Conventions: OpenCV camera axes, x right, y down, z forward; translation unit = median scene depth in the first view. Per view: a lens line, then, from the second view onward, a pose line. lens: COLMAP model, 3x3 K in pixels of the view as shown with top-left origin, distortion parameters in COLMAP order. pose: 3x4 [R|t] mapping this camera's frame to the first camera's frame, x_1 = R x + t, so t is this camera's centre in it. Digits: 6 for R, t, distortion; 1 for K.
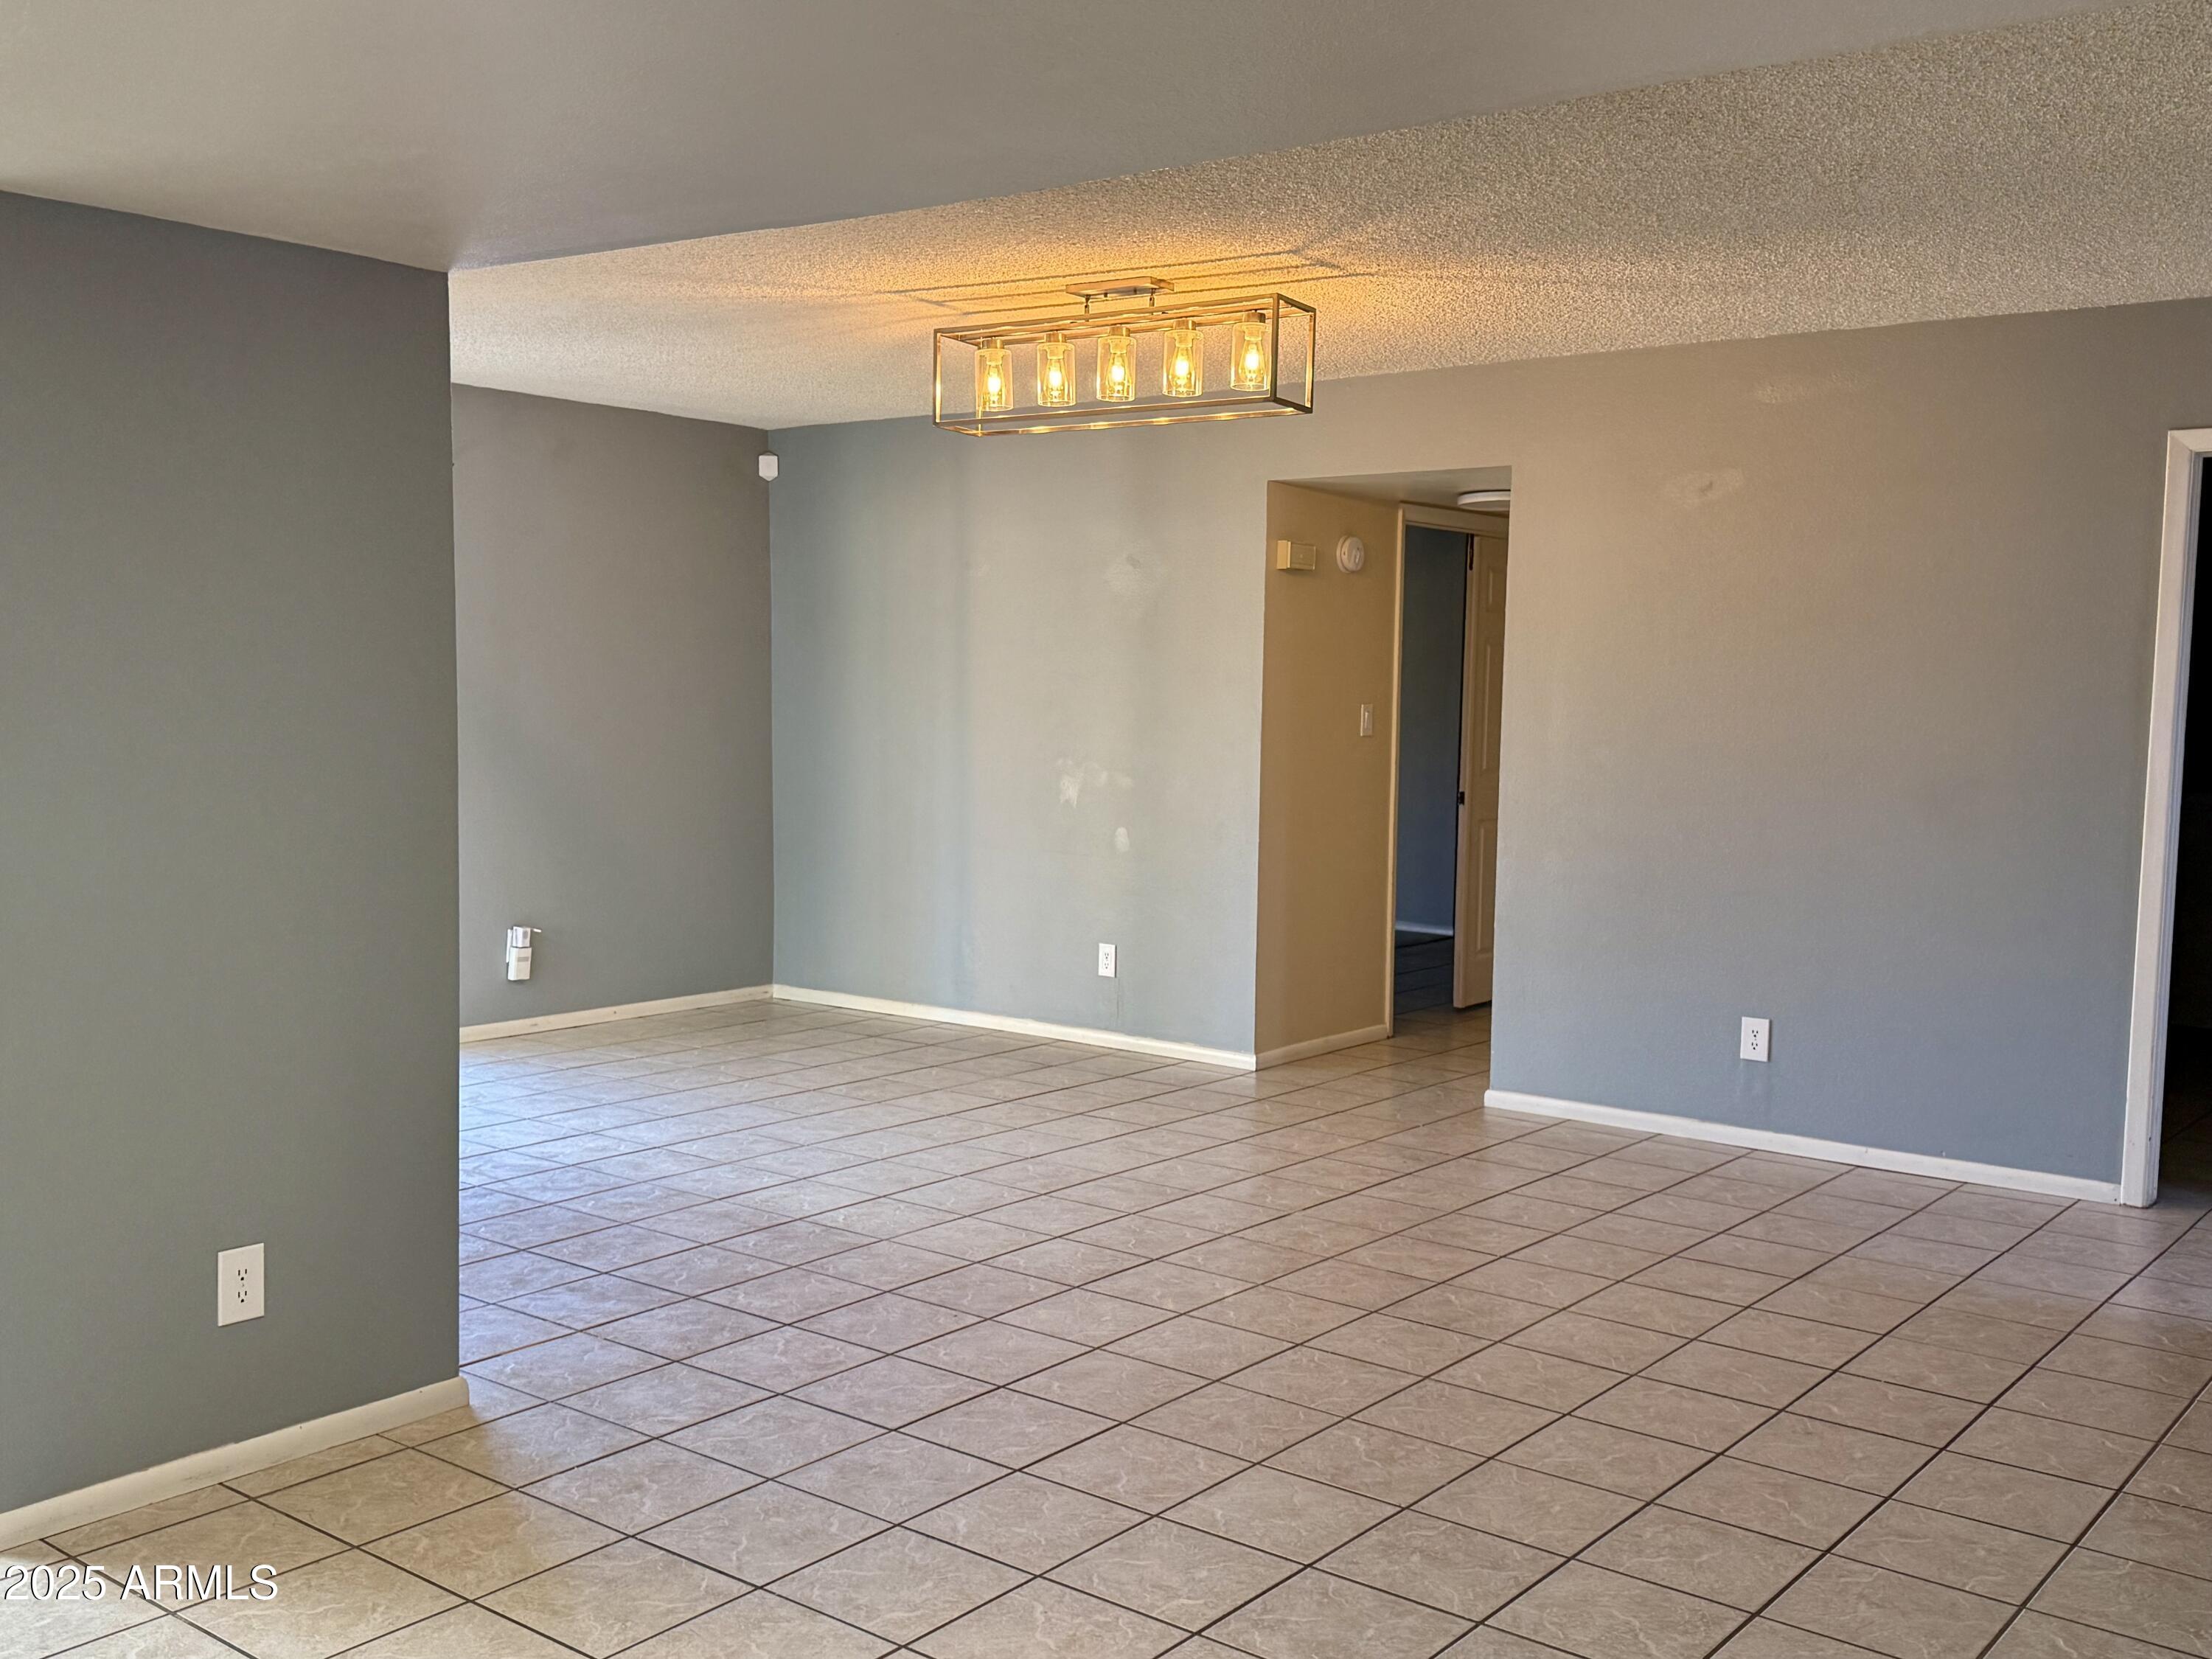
lens RADIAL K [[2100.4, 0, 1105.7], [0, 2100.4, 841.3], [0, 0, 1]] dist [0.069855, 0.000000]
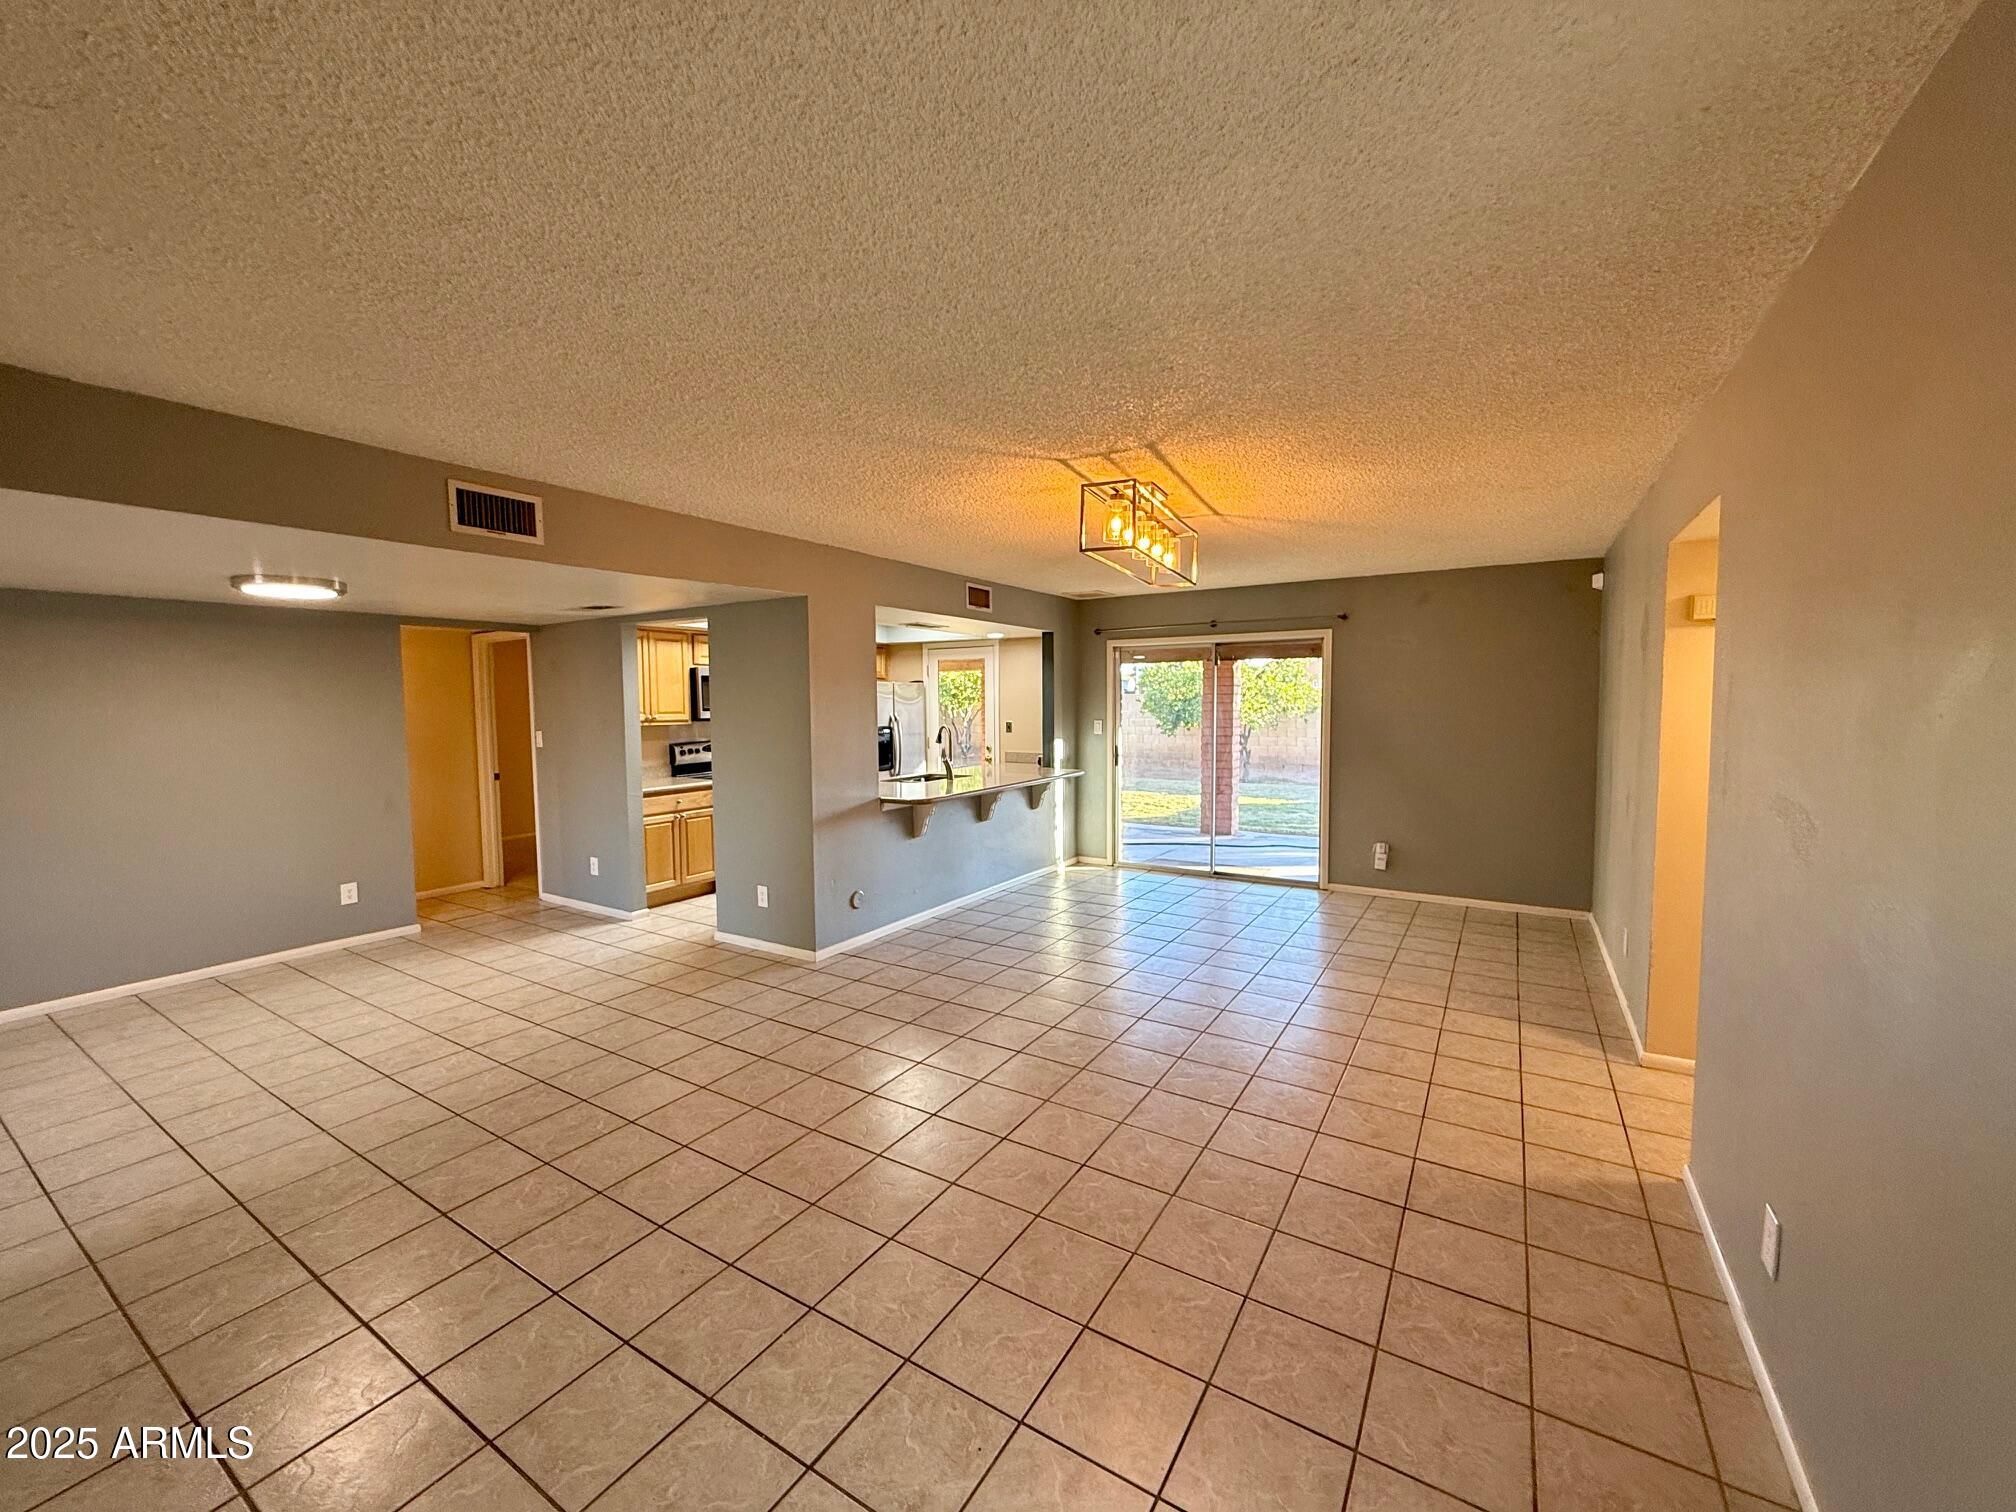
lens RADIAL K [[801.8, 0, 1000.1], [0, 801.8, 748.0], [0, 0, 1]] dist [-0.000252, -0.000009]
pose [[0.104141, 0.042529, -0.993653, 0.765964], [-0.068217, 0.997038, 0.035524, -0.090168], [0.992220, 0.064084, 0.106734, 0.999817]]
